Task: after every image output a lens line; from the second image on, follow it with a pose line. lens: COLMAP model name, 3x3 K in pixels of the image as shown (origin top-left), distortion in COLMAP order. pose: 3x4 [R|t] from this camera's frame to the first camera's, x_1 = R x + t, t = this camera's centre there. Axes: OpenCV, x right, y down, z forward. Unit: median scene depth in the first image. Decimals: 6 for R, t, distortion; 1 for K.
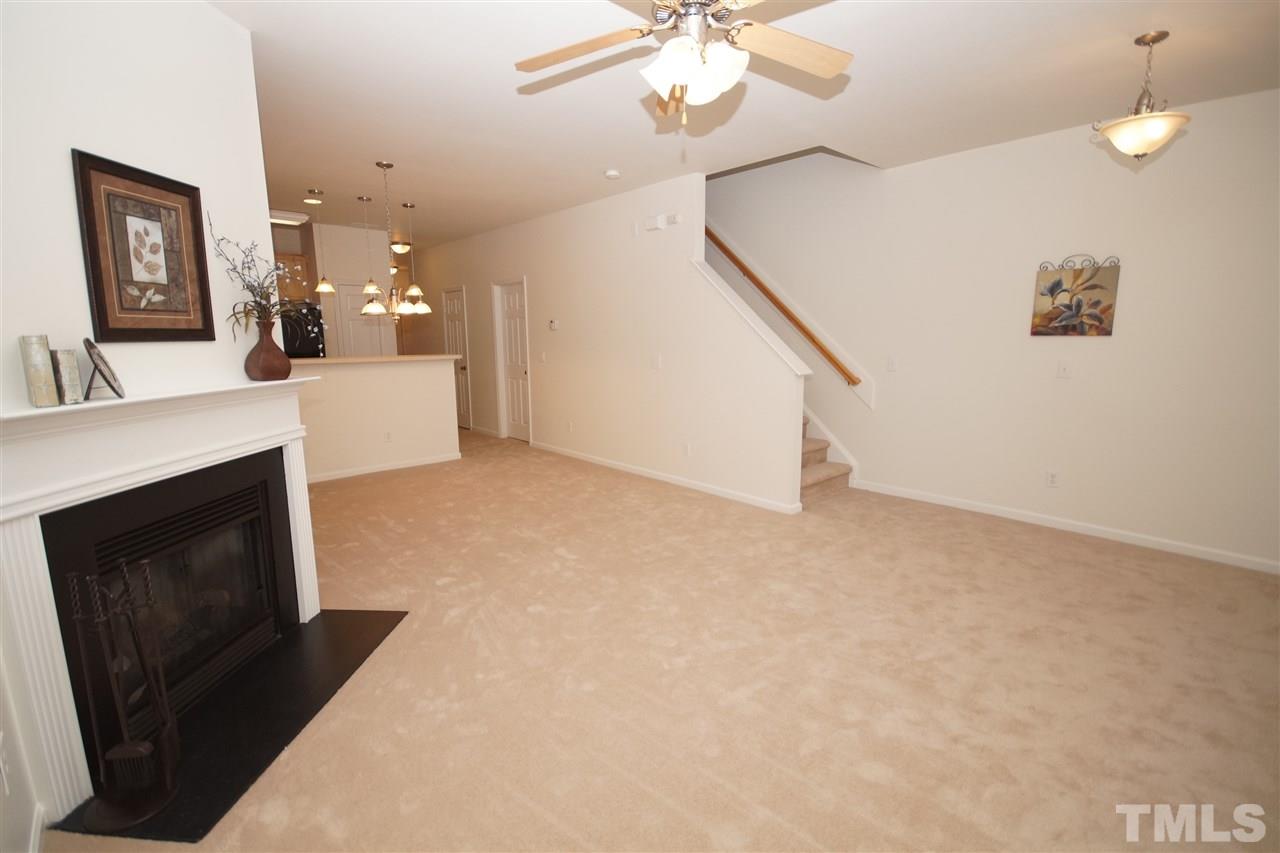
lens RADIAL K [[566.7, 0, 632.6], [0, 566.7, 426.9], [0, 0, 1]] dist [0.012699, -0.013958]
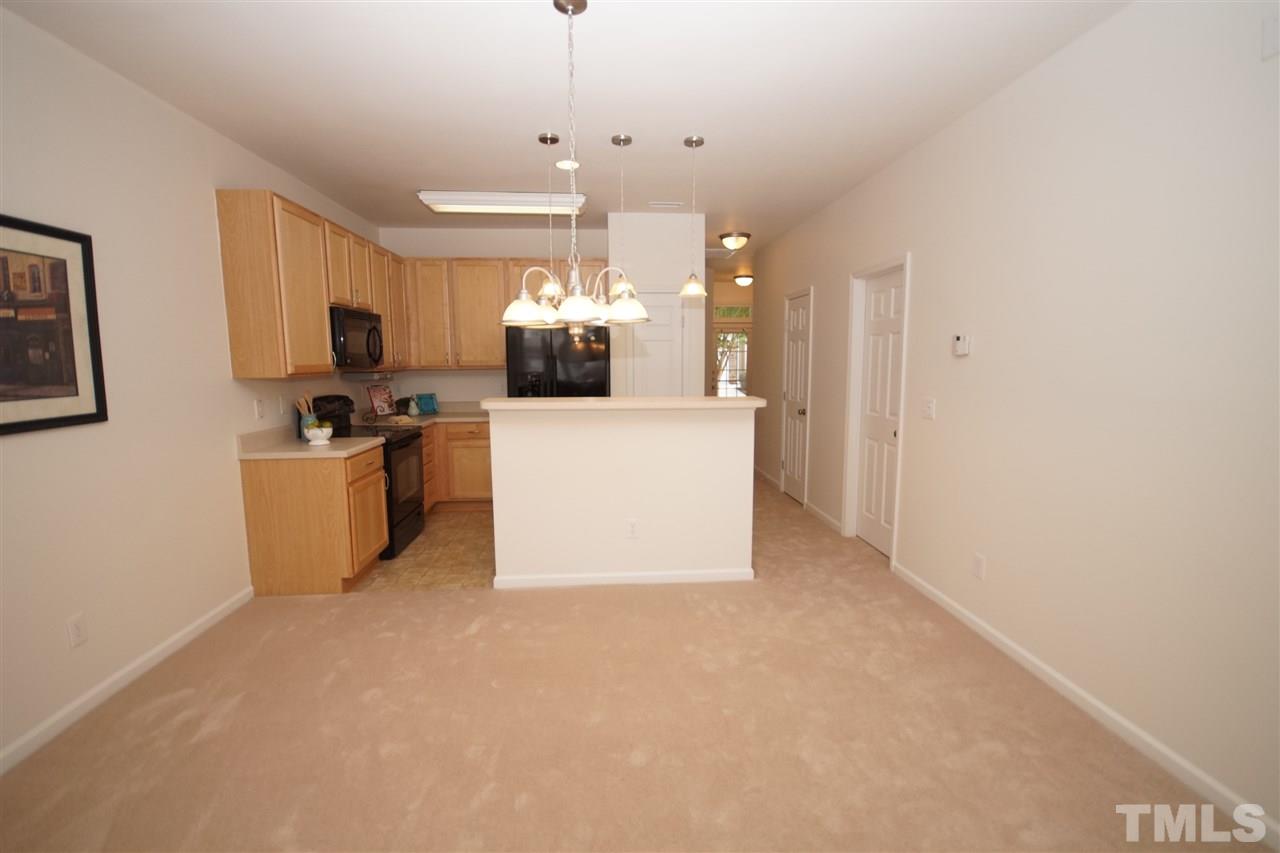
lens RADIAL K [[566.7, 0, 632.6], [0, 566.7, 426.9], [0, 0, 1]] dist [0.012699, -0.013958]
pose [[0.783672, 0.078670, -0.616173, -0.050191], [-0.101520, 0.994831, -0.002102, -0.073680], [0.612822, 0.064201, 0.787608, 0.410628]]
